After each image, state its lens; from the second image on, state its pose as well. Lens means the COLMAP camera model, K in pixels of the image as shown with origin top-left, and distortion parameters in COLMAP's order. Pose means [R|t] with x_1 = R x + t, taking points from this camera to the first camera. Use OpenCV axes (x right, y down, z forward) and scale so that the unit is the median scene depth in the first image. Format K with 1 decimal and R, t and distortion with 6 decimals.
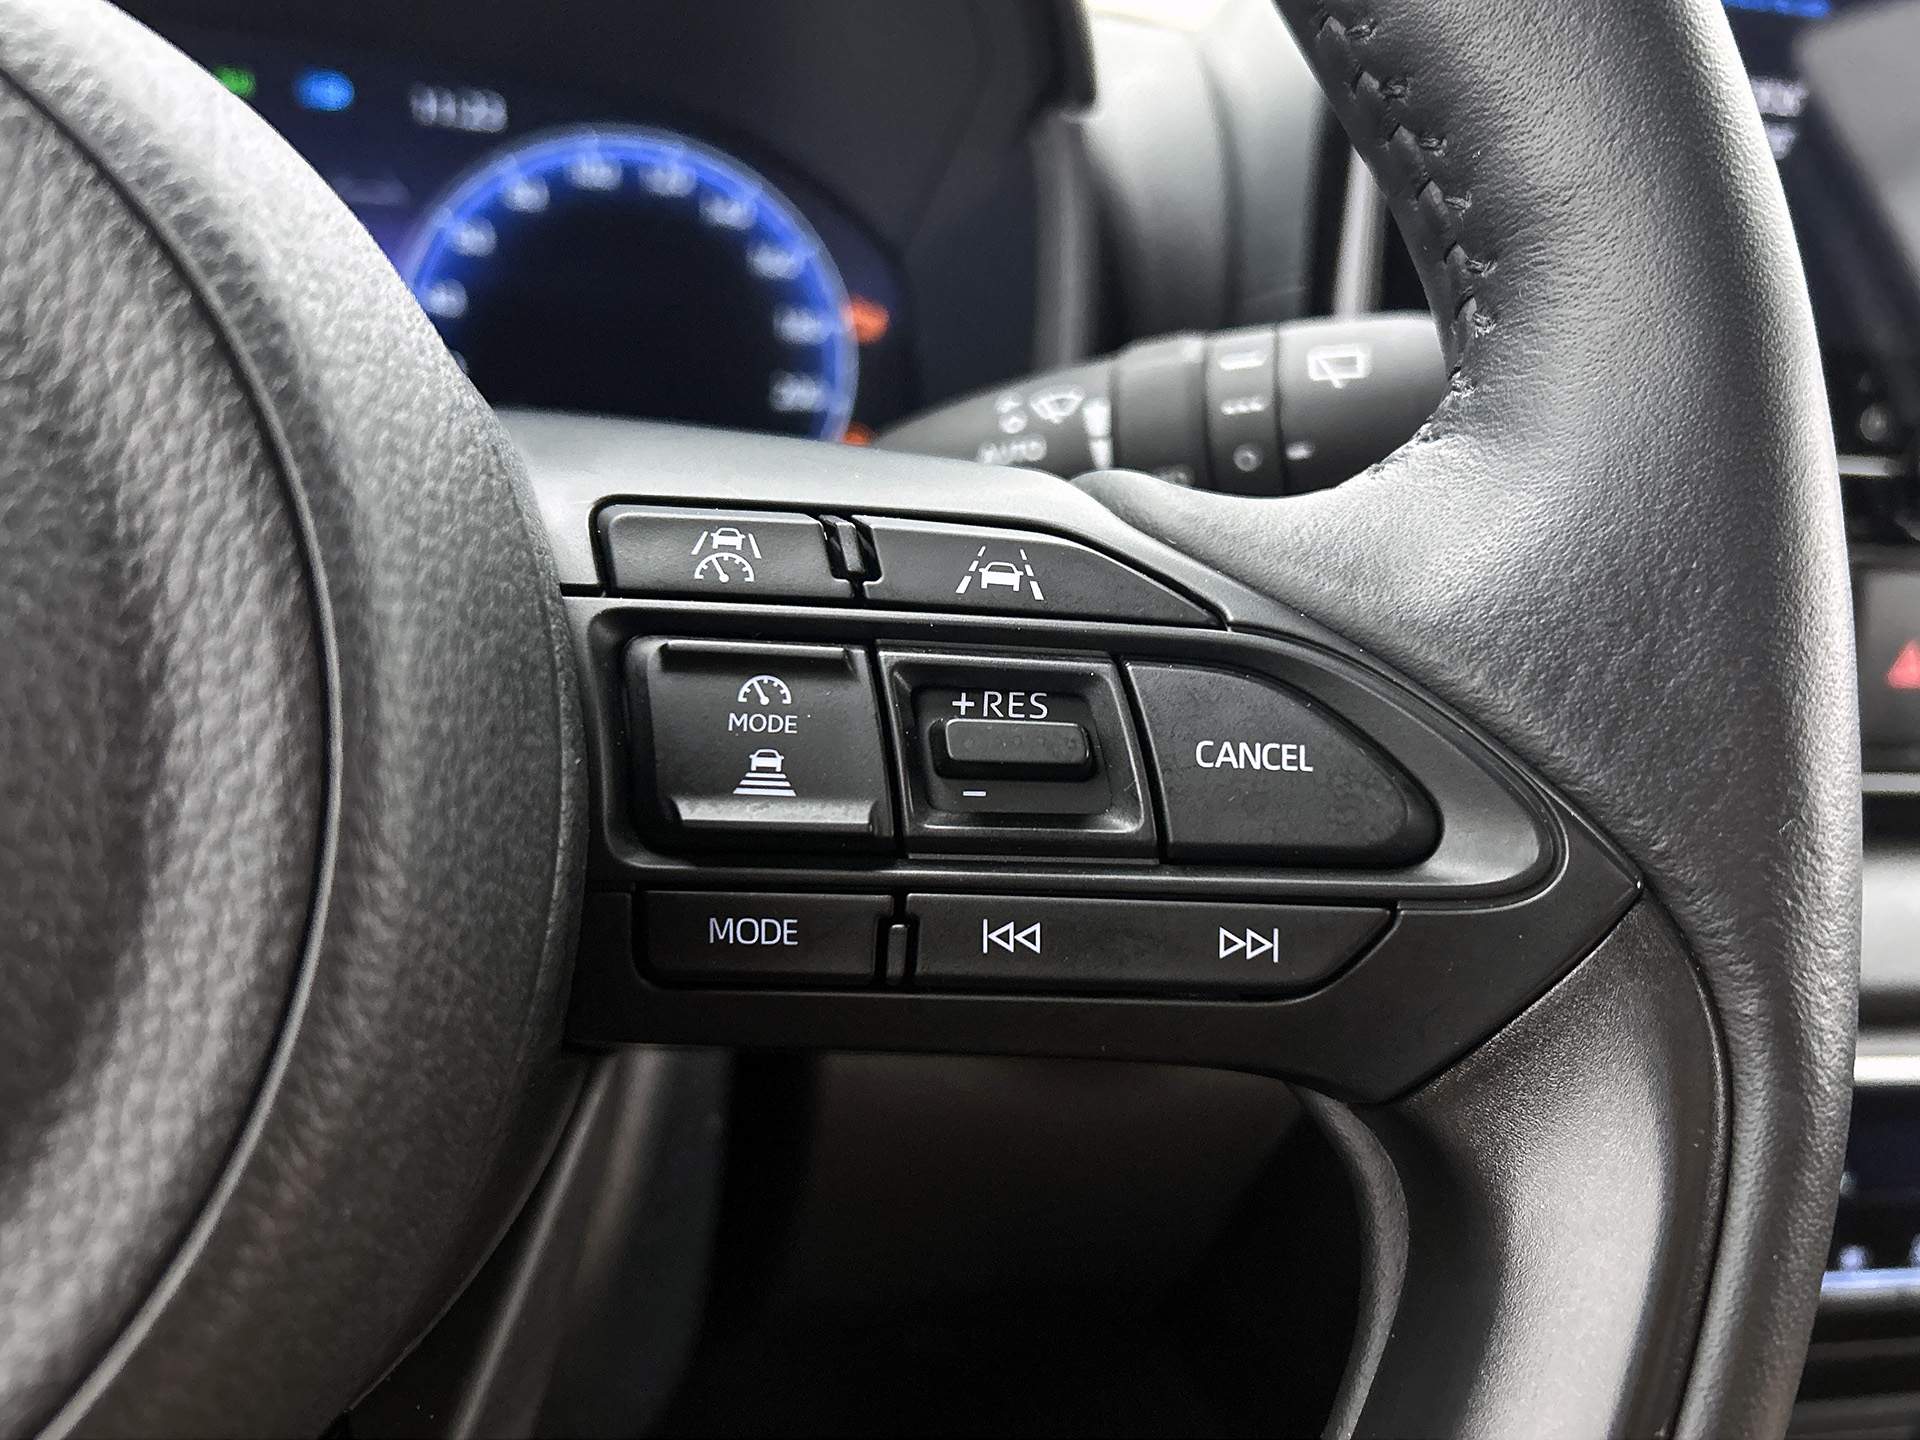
lens RADIAL K [[1656.6, 0, 952.9], [0, 1656.6, 733.4], [0, 0, 1]] dist [0.047178, -0.084682]
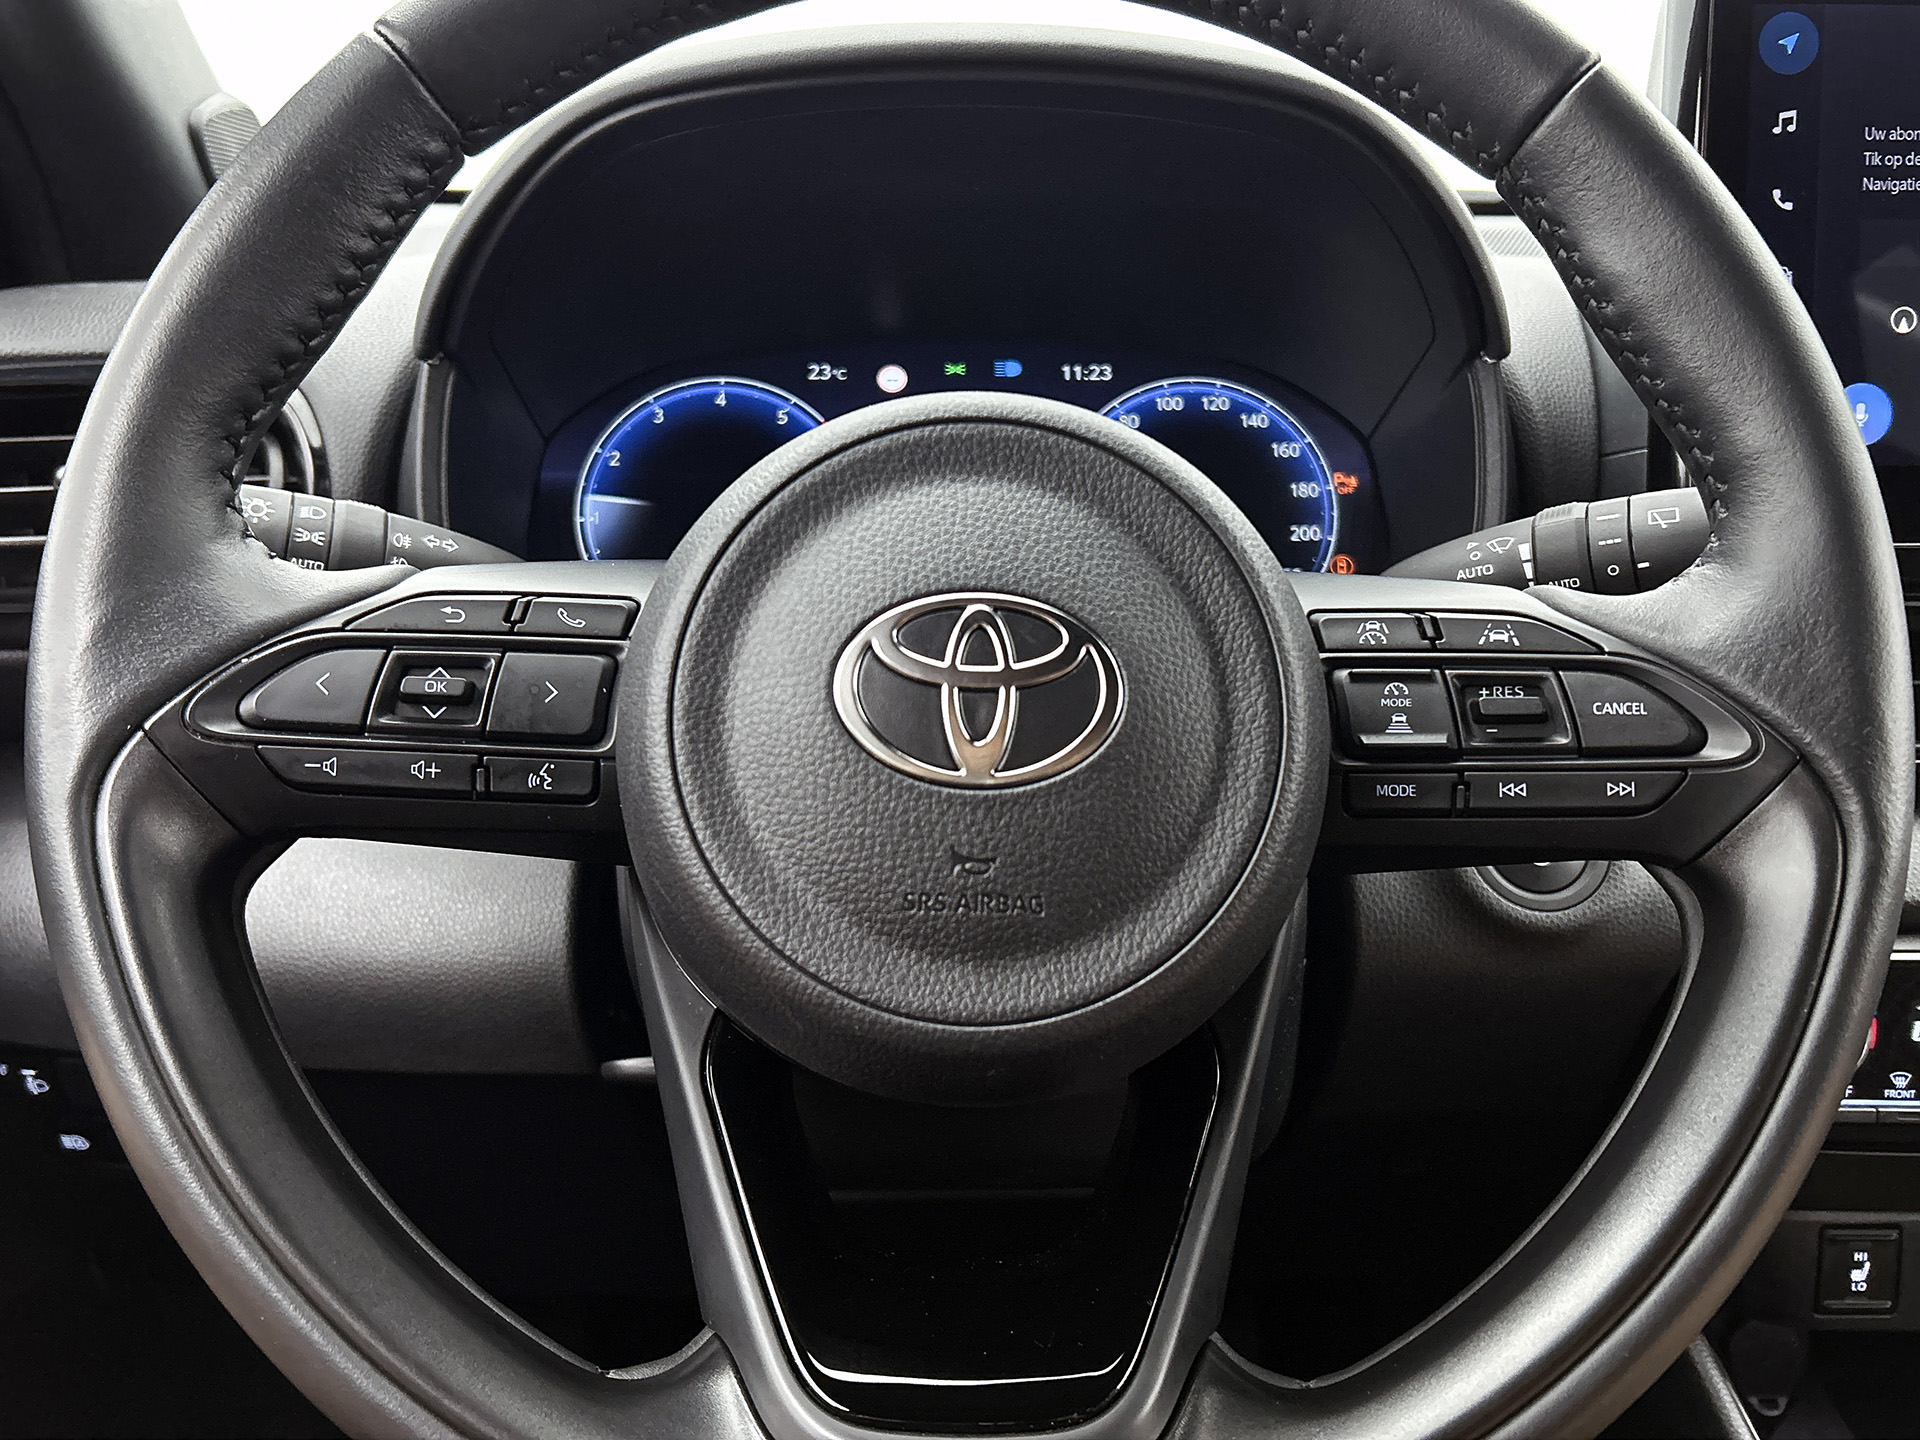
lens RADIAL K [[1656.6, 0, 950.7], [0, 1656.6, 691.1], [0, 0, 1]] dist [0.047178, -0.084682]
pose [[0.975871, -0.035446, -0.215452, -0.224832], [0.018015, 0.996442, -0.082338, 0.161800], [0.217604, 0.076470, 0.973037, -1.447914]]
